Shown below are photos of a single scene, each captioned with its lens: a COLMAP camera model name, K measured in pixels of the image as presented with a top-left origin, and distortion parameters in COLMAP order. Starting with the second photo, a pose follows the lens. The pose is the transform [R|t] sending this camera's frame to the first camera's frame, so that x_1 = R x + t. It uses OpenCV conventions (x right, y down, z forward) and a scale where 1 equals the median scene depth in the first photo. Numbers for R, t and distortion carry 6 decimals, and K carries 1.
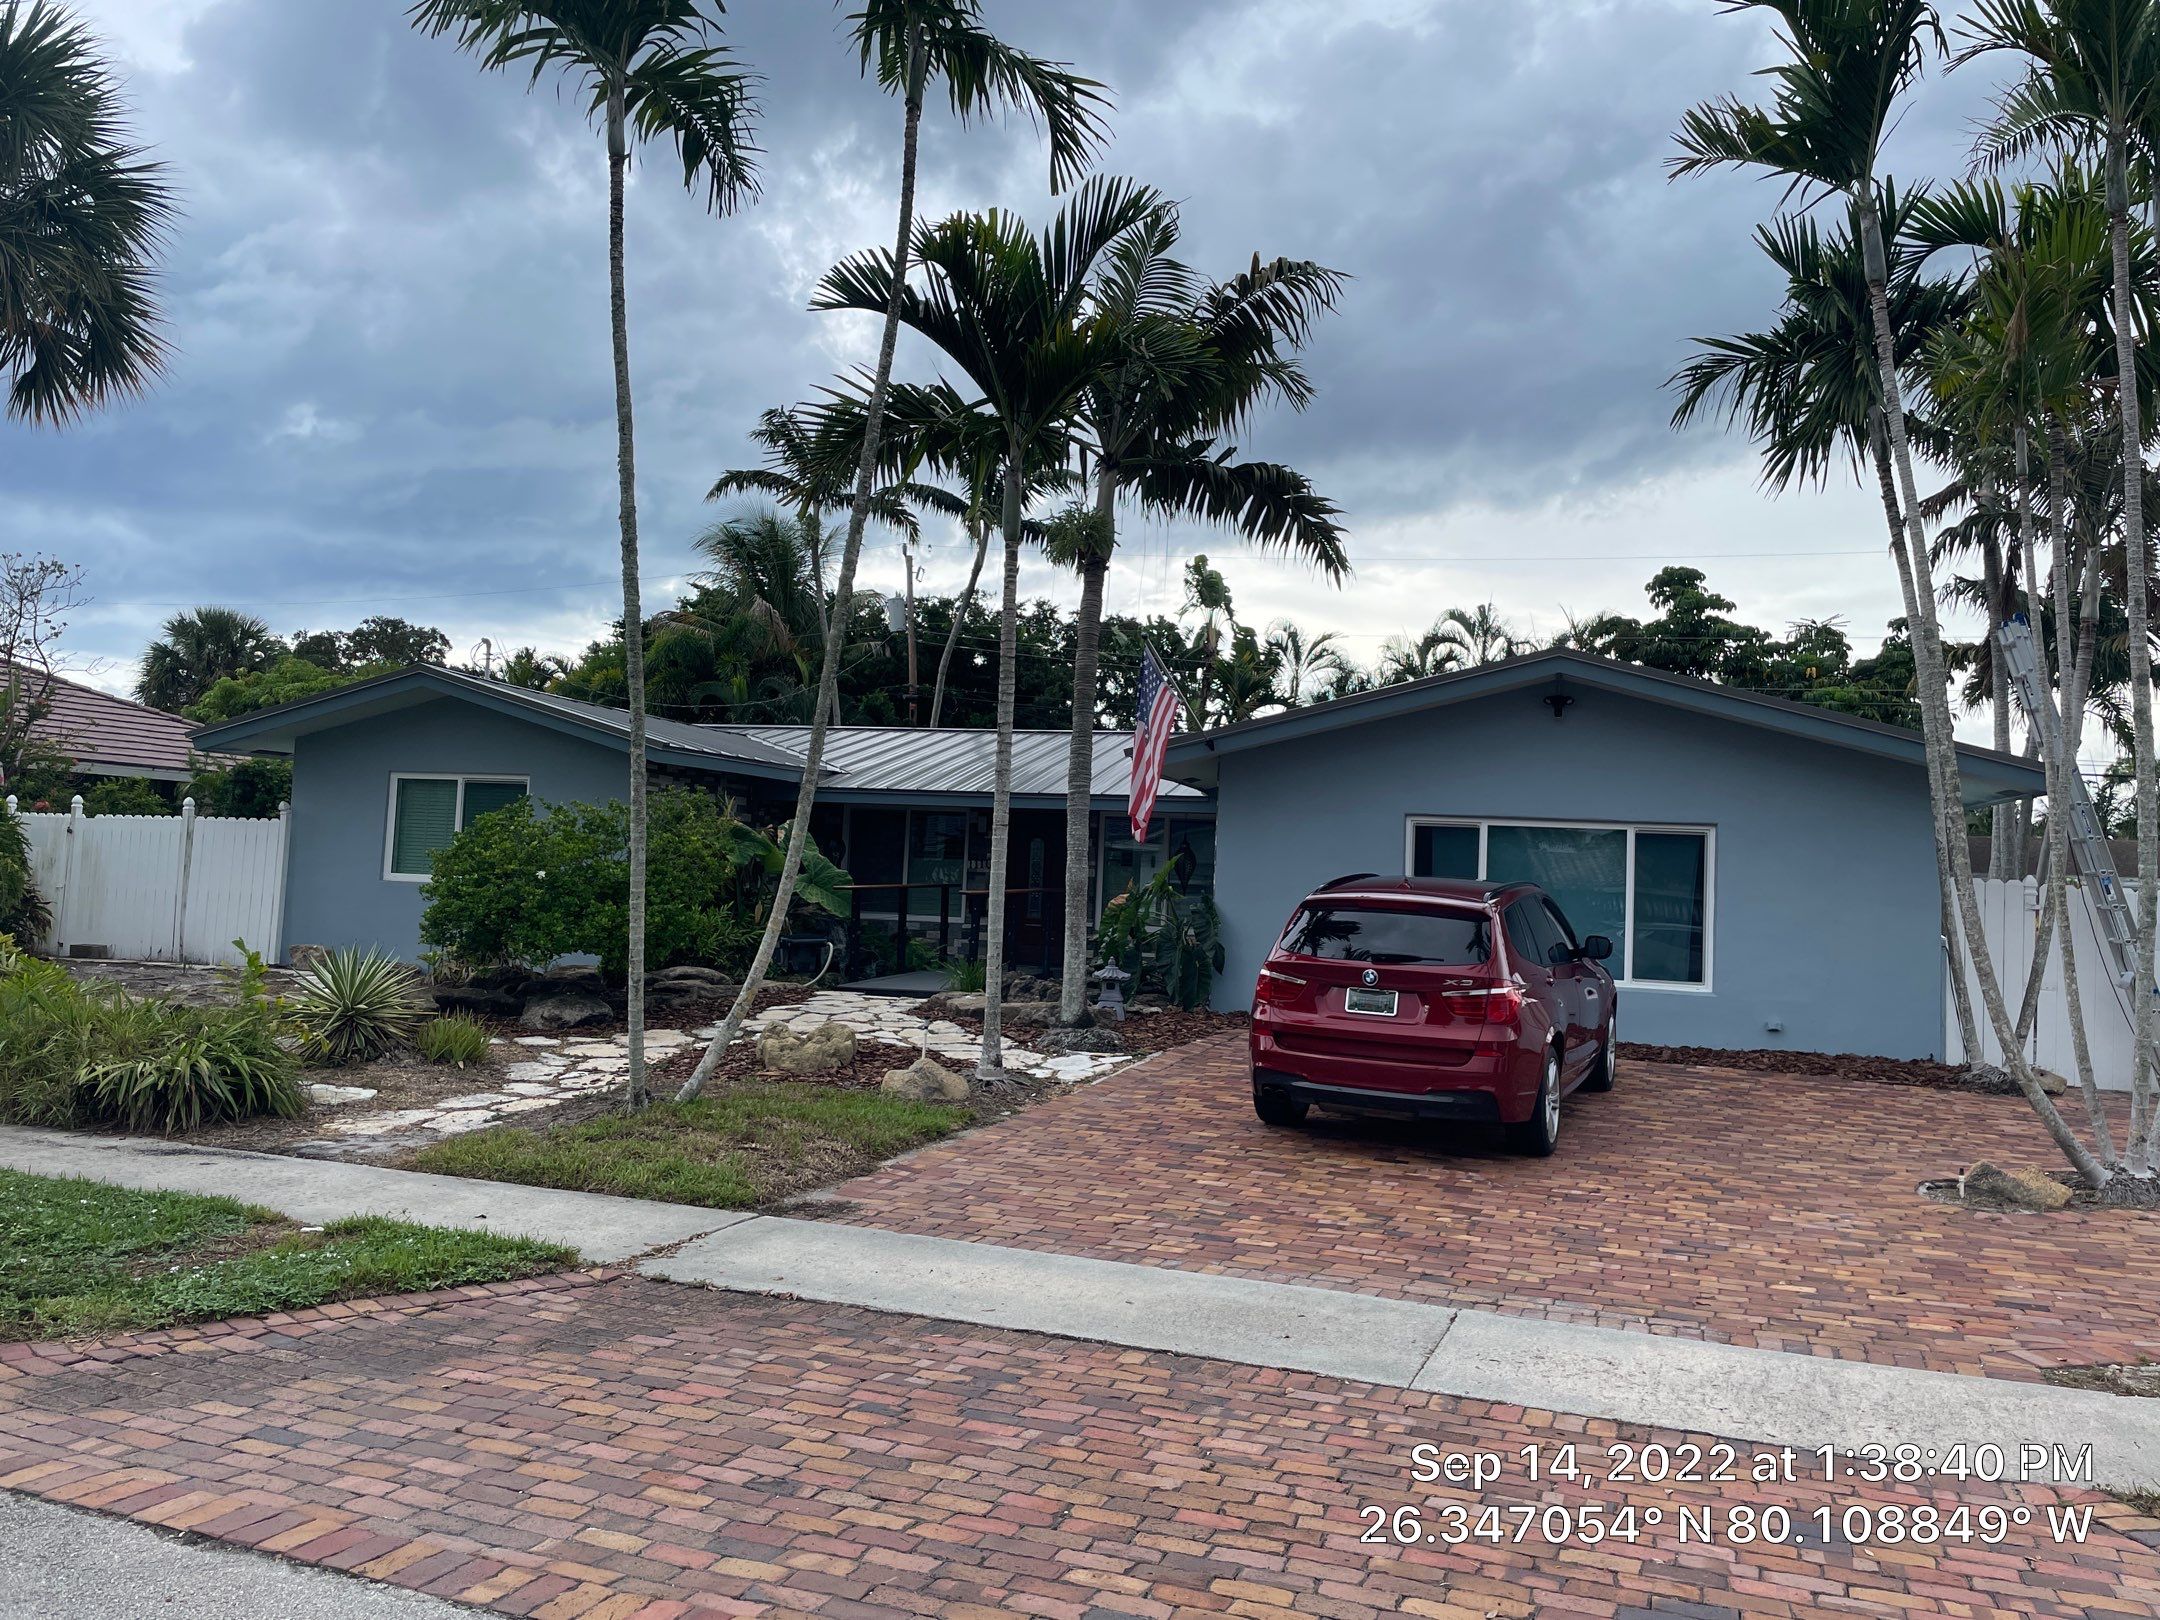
lens RADIAL K [[1603.4, 0, 1106.2], [0, 1603.4, 785.3], [0, 0, 1]] dist [0.057493, -0.061255]
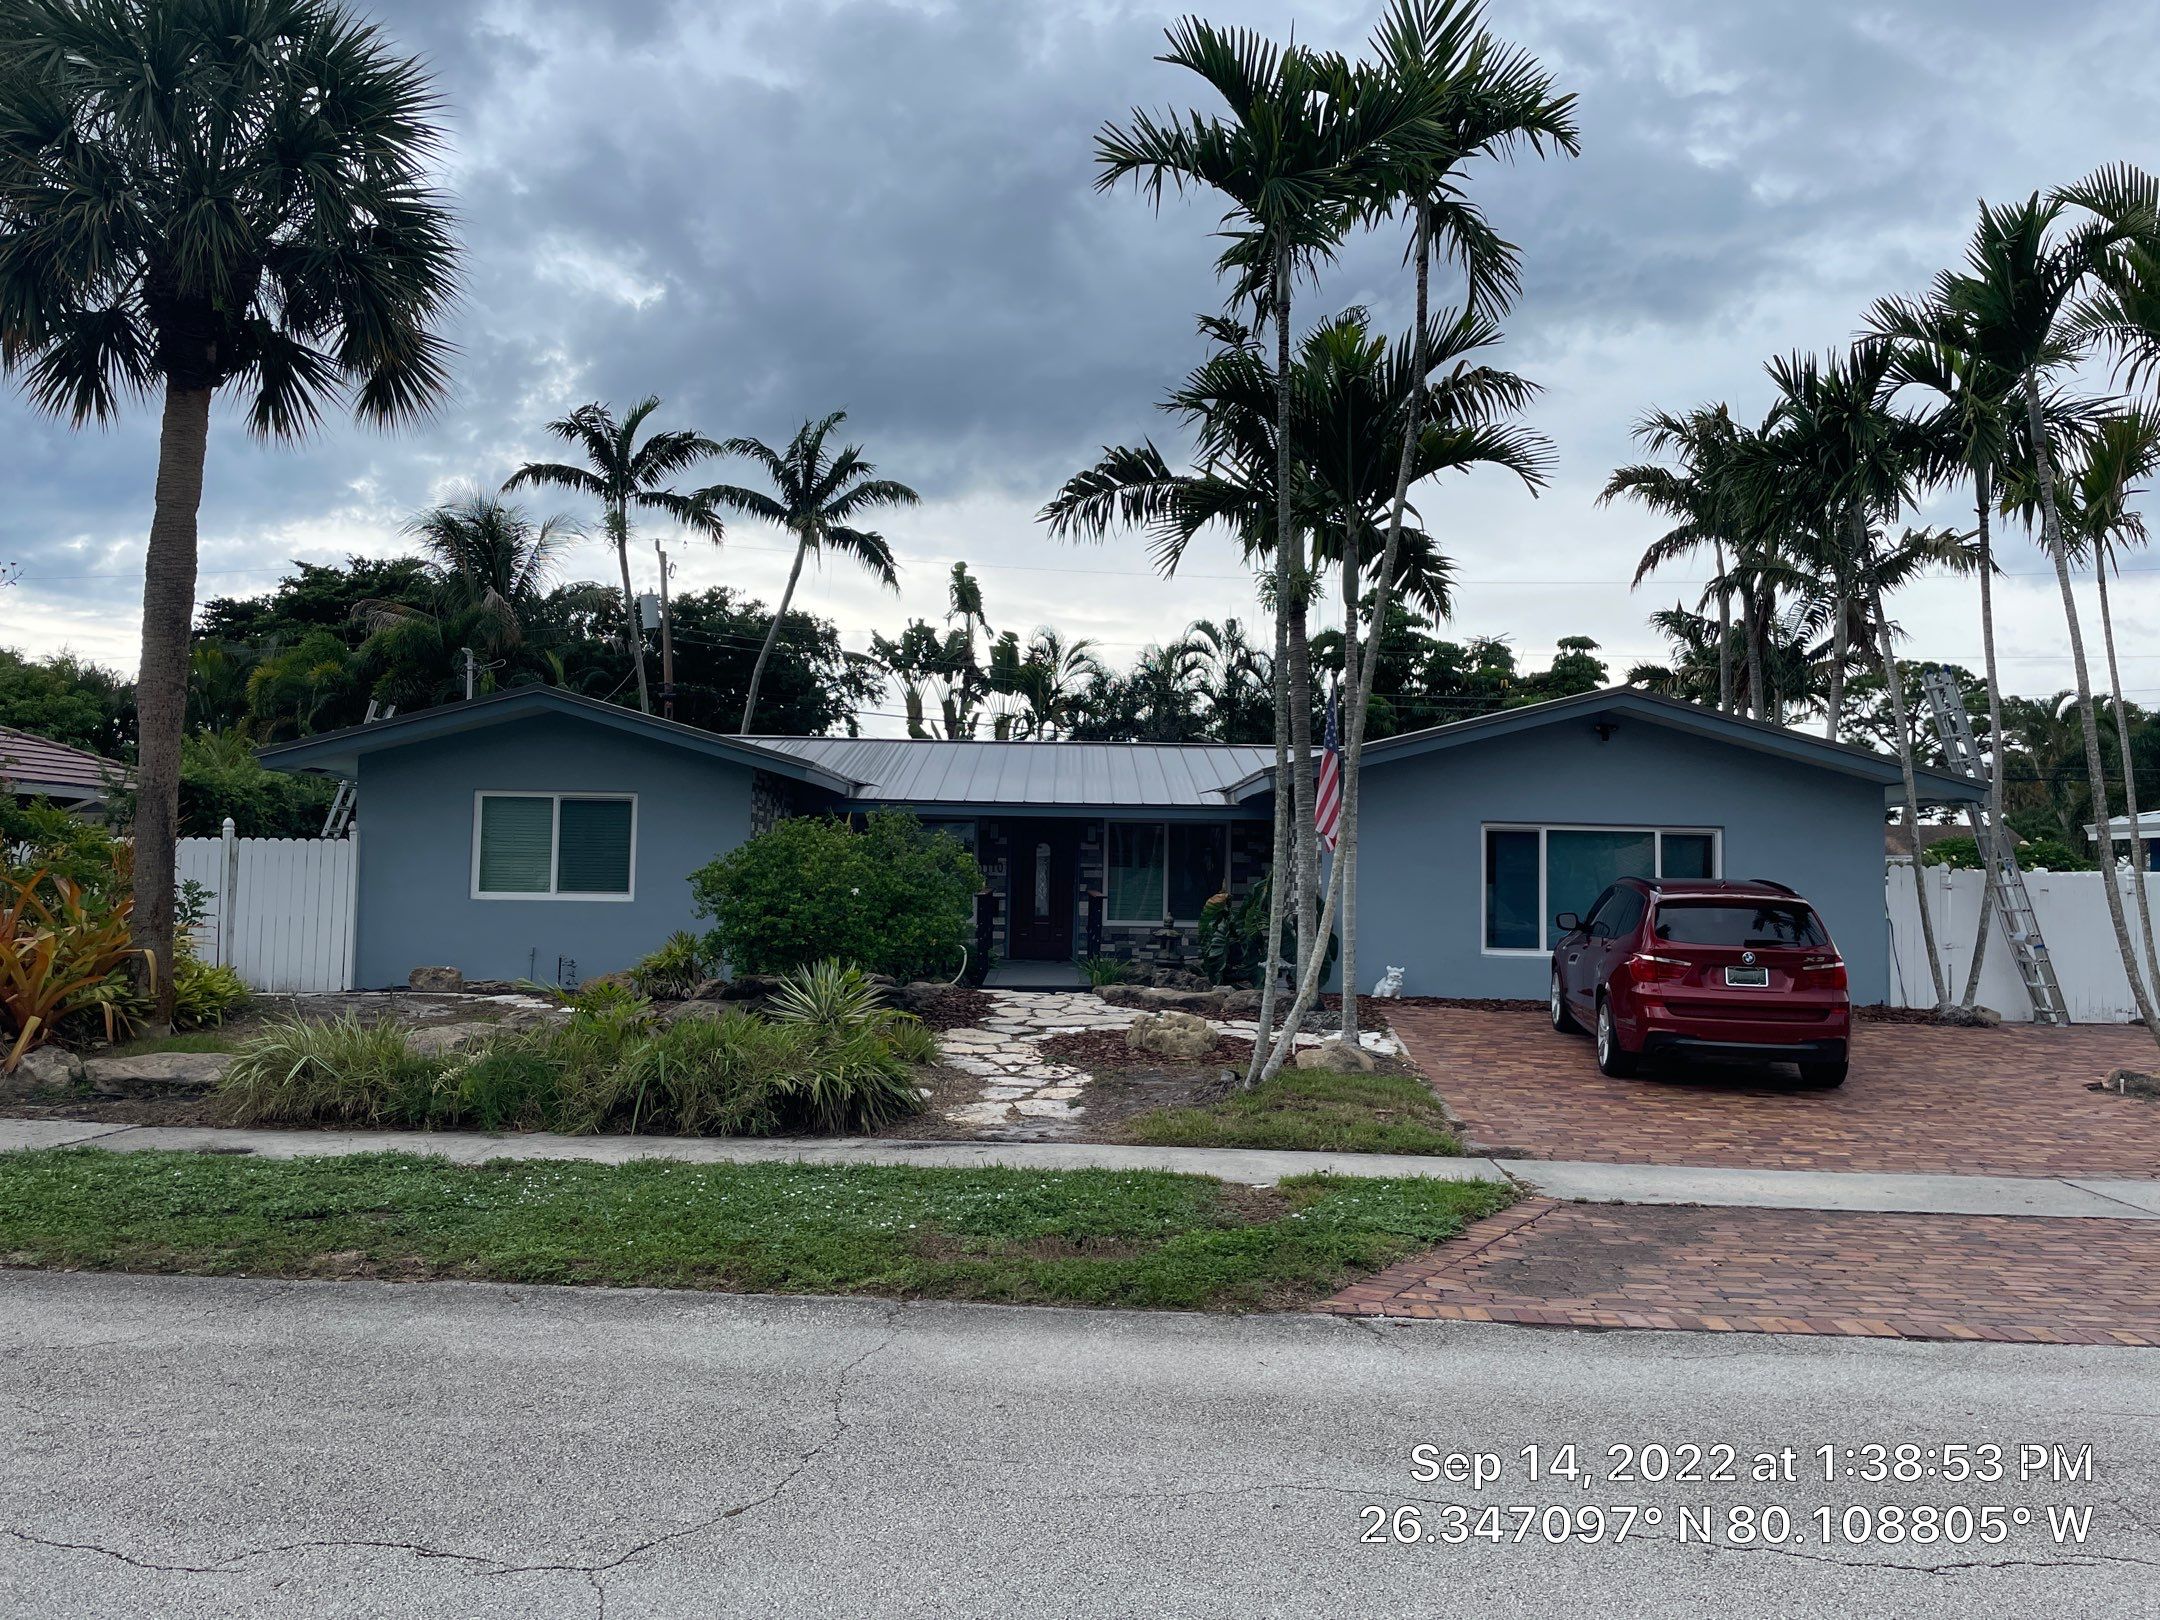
lens RADIAL K [[1603.4, 0, 1096.4], [0, 1603.4, 813.9], [0, 0, 1]] dist [0.057493, -0.061255]
pose [[0.959209, -0.012667, 0.282414, -0.267164], [0.005374, 0.999632, 0.026582, -0.013416], [-0.282646, -0.023980, 0.958924, -0.041092]]
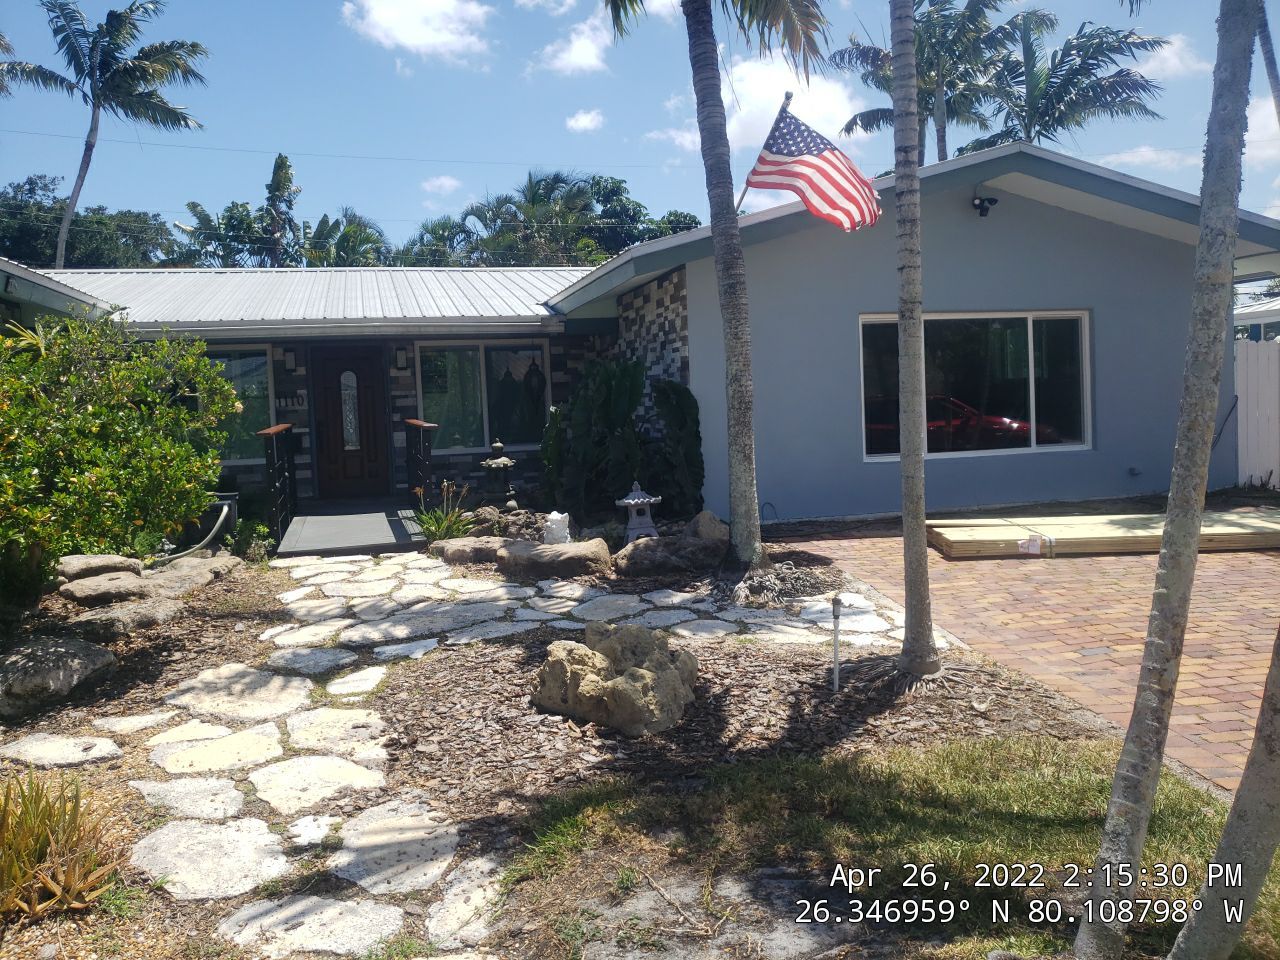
lens RADIAL K [[986.7, 0, 636.0], [0, 986.7, 468.2], [0, 0, 1]] dist [0.039177, -0.009873]
pose [[0.858505, -0.107563, 0.501398, -0.174482], [0.046218, 0.990005, 0.133245, 0.015381], [-0.510719, -0.091218, 0.854895, 0.318111]]
